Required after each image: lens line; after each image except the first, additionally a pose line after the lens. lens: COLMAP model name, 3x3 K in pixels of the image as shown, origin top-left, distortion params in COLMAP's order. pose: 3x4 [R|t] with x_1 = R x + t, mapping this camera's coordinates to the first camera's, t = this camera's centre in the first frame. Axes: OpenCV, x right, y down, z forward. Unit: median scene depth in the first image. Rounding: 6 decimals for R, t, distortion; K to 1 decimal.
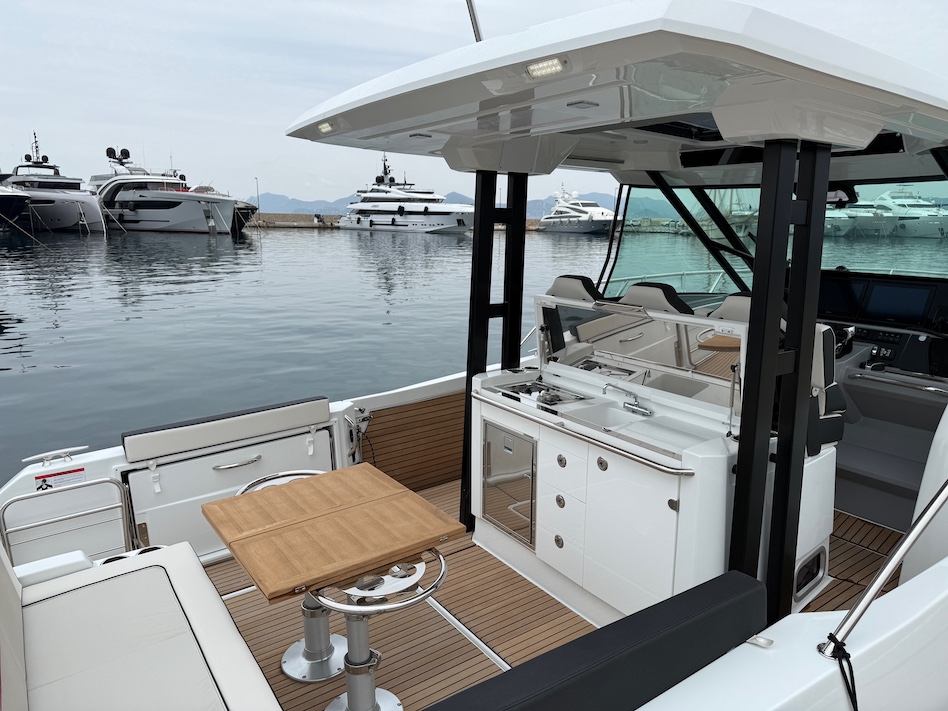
lens RADIAL K [[669.5, 0, 462.8], [0, 669.5, 353.8], [0, 0, 1]] dist [0.071703, -0.127439]
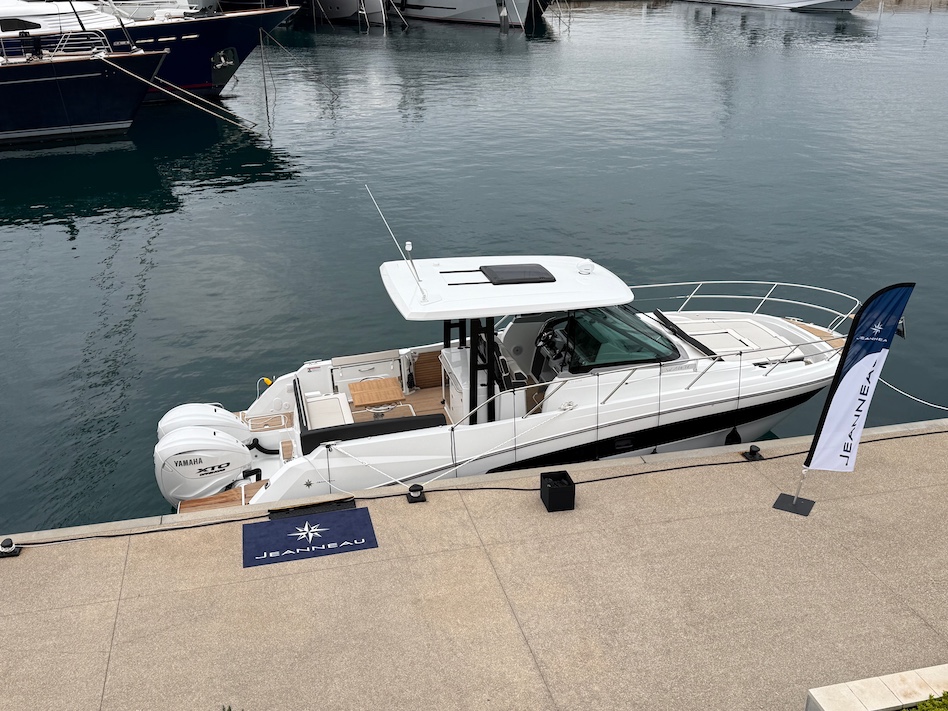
lens RADIAL K [[946.5, 0, 474.0], [0, 946.5, 355.5], [0, 0, 1]] dist [0.214880, -0.465877]
pose [[0.918523, 0.111674, -0.379268, 0.064329], [-0.033085, 0.977627, 0.207730, -0.029900], [0.393981, -0.178256, 0.901667, -0.098398]]
